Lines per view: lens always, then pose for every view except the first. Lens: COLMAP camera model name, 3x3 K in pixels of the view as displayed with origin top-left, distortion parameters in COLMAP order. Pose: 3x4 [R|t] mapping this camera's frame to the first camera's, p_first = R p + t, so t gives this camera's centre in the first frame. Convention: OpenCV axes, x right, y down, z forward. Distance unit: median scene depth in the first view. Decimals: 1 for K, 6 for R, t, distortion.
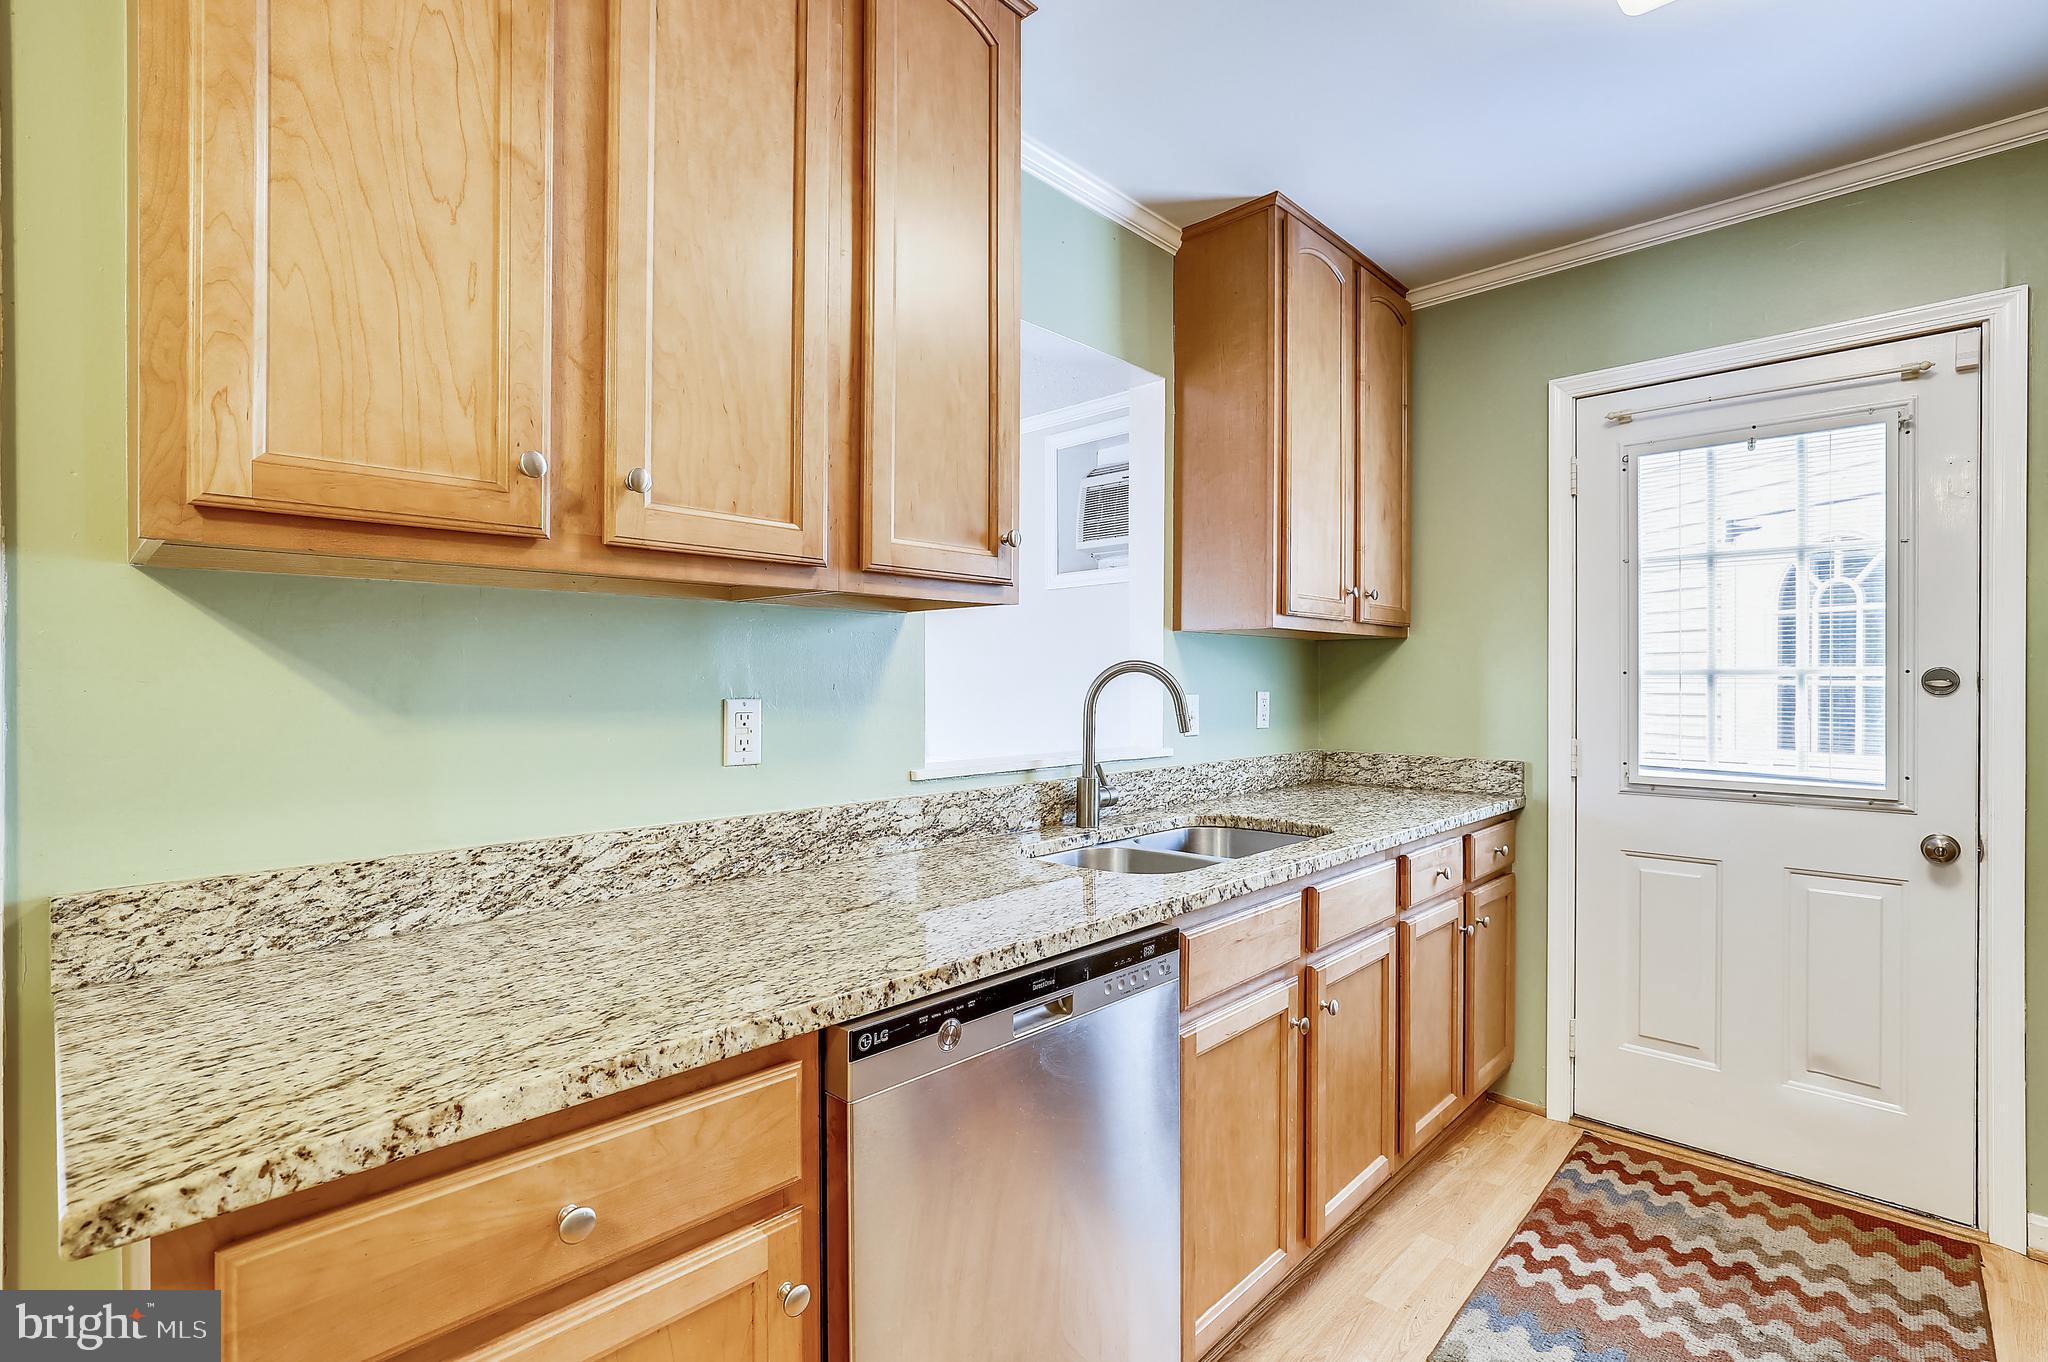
lens RADIAL K [[942.7, 0, 1037.3], [0, 942.7, 682.6], [0, 0, 1]] dist [-0.021586, 0.007249]
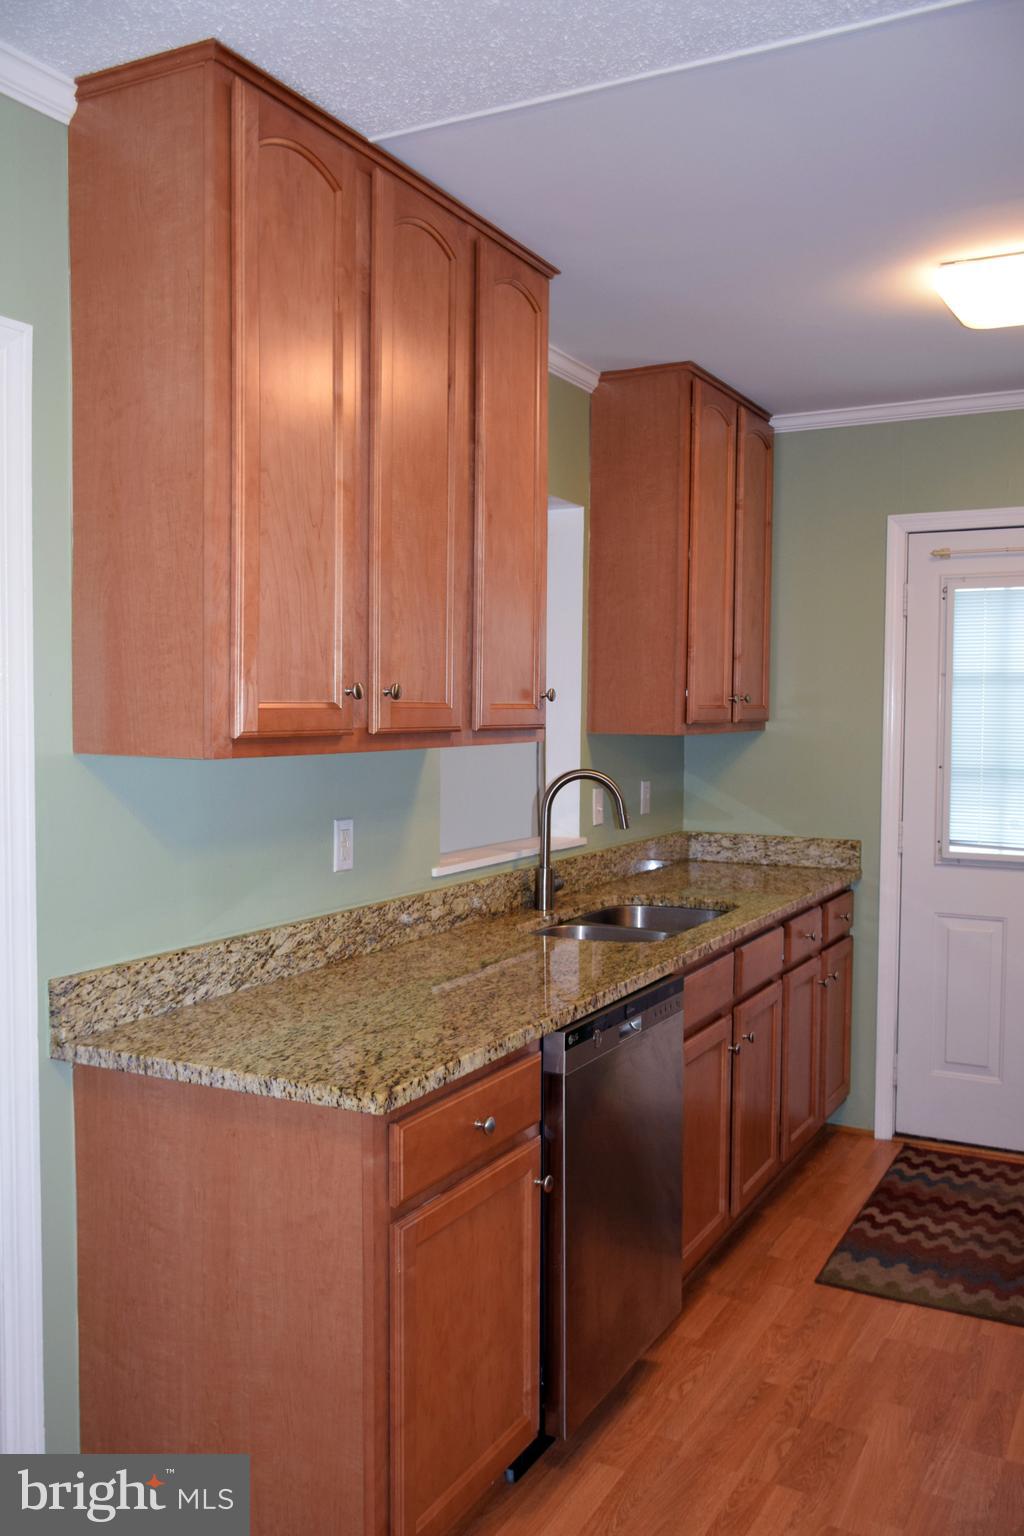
lens RADIAL K [[1299.4, 0, 512.0], [0, 1299.4, 768.0], [0, 0, 1]] dist [-0.037269, -0.002570]
pose [[0.965528, -0.007509, 0.260191, -0.415456], [-0.004703, 0.998917, 0.046280, -0.101726], [-0.260257, -0.045908, 0.964447, -0.567944]]
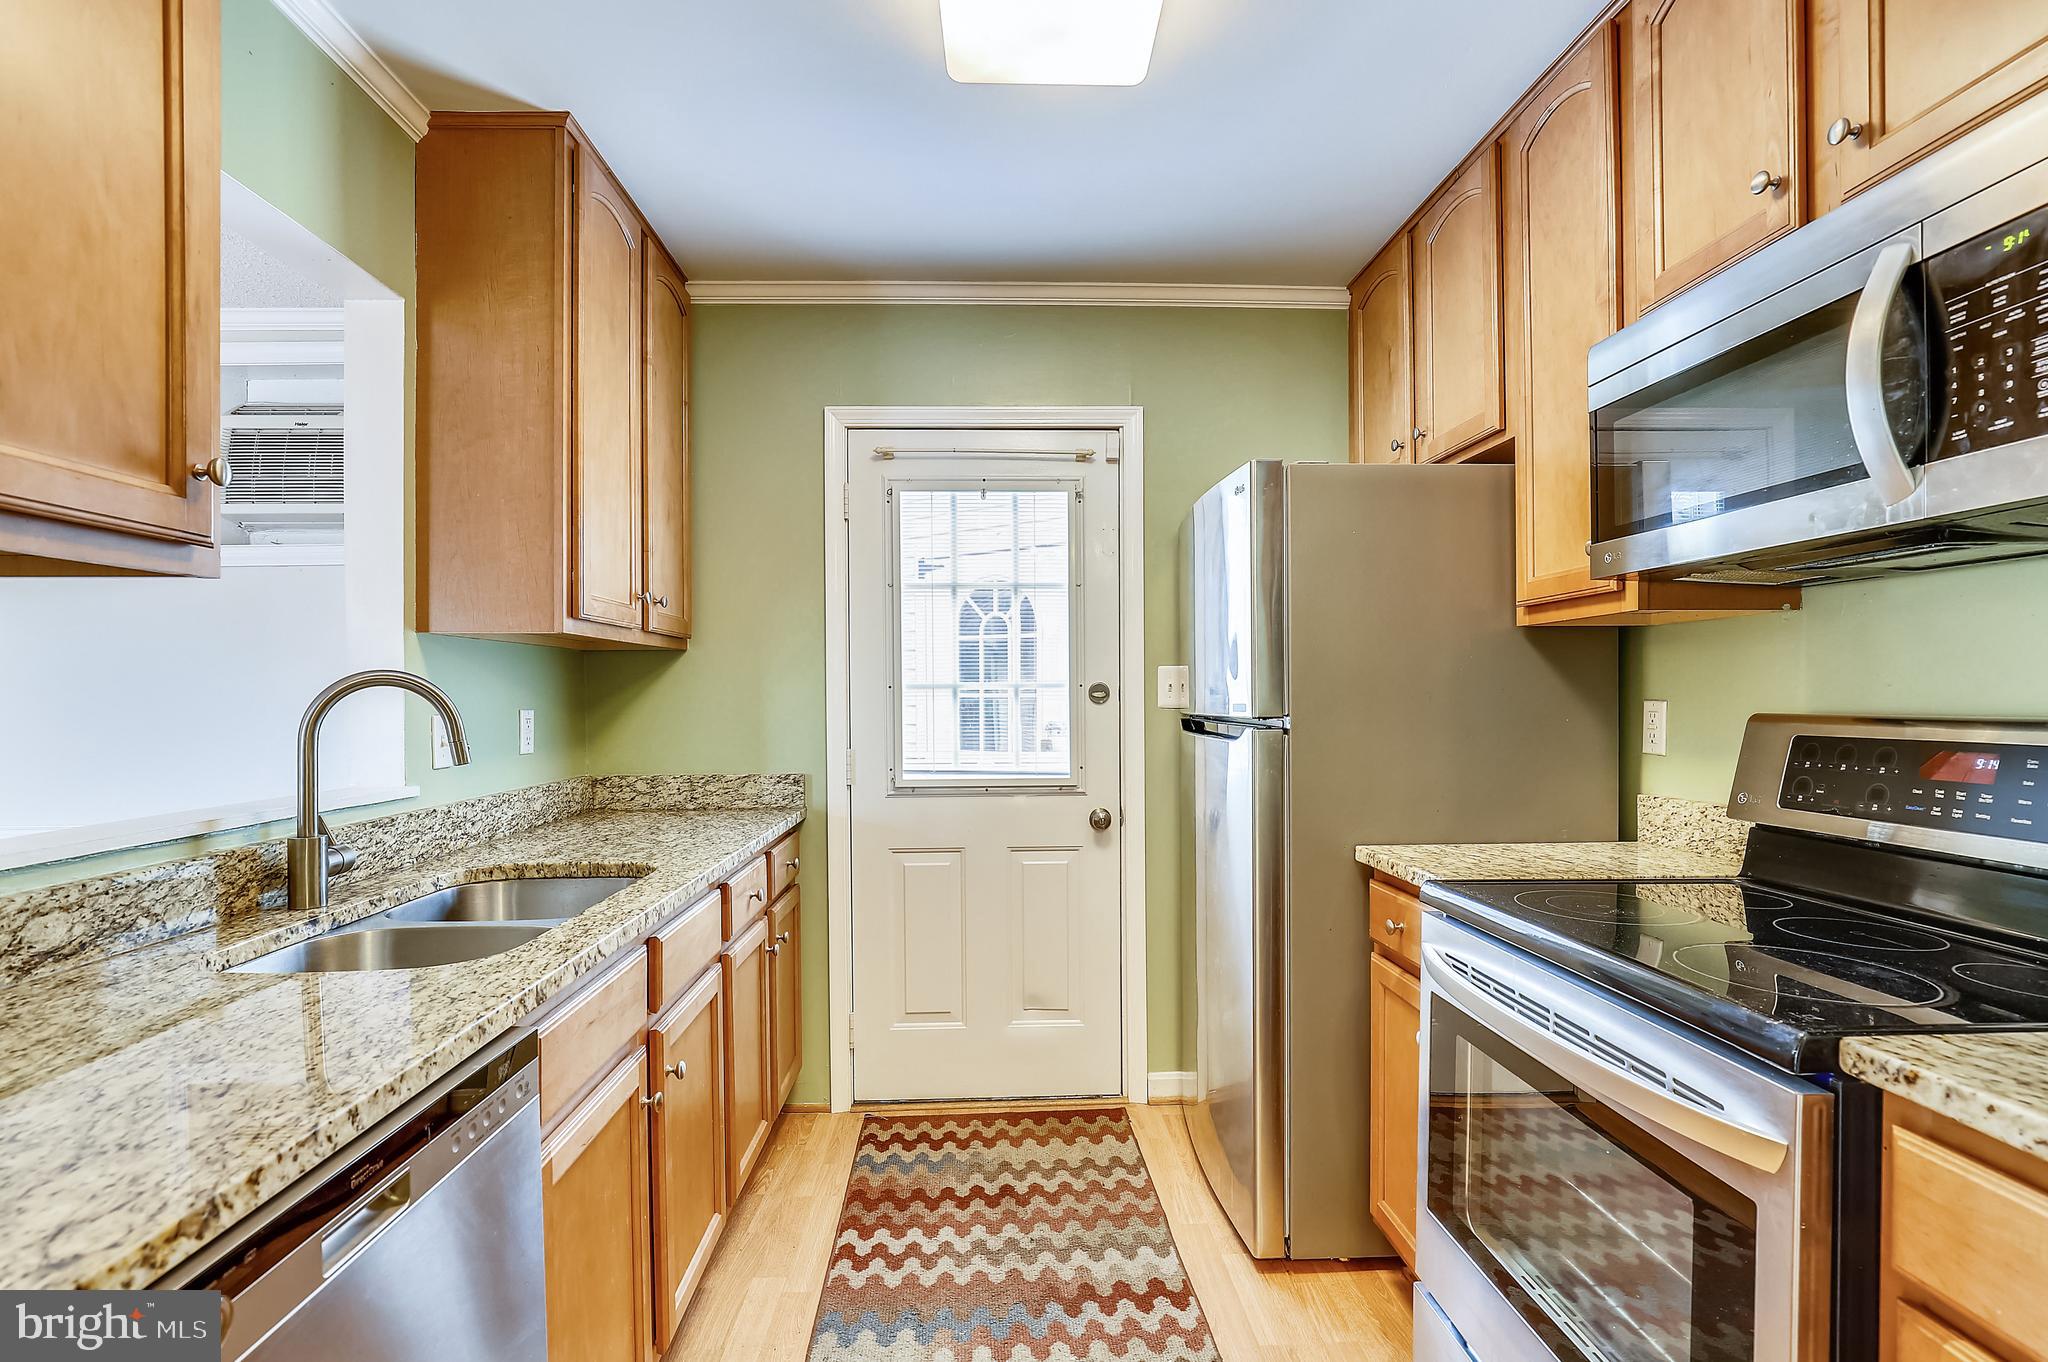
lens RADIAL K [[952.9, 0, 1027.9], [0, 952.9, 701.5], [0, 0, 1]] dist [-0.024020, 0.006126]
pose [[0.693782, -0.011246, 0.720097, -0.077476], [0.009057, 0.999935, 0.006890, 0.000381], [-0.720128, 0.001742, 0.693839, 0.133370]]
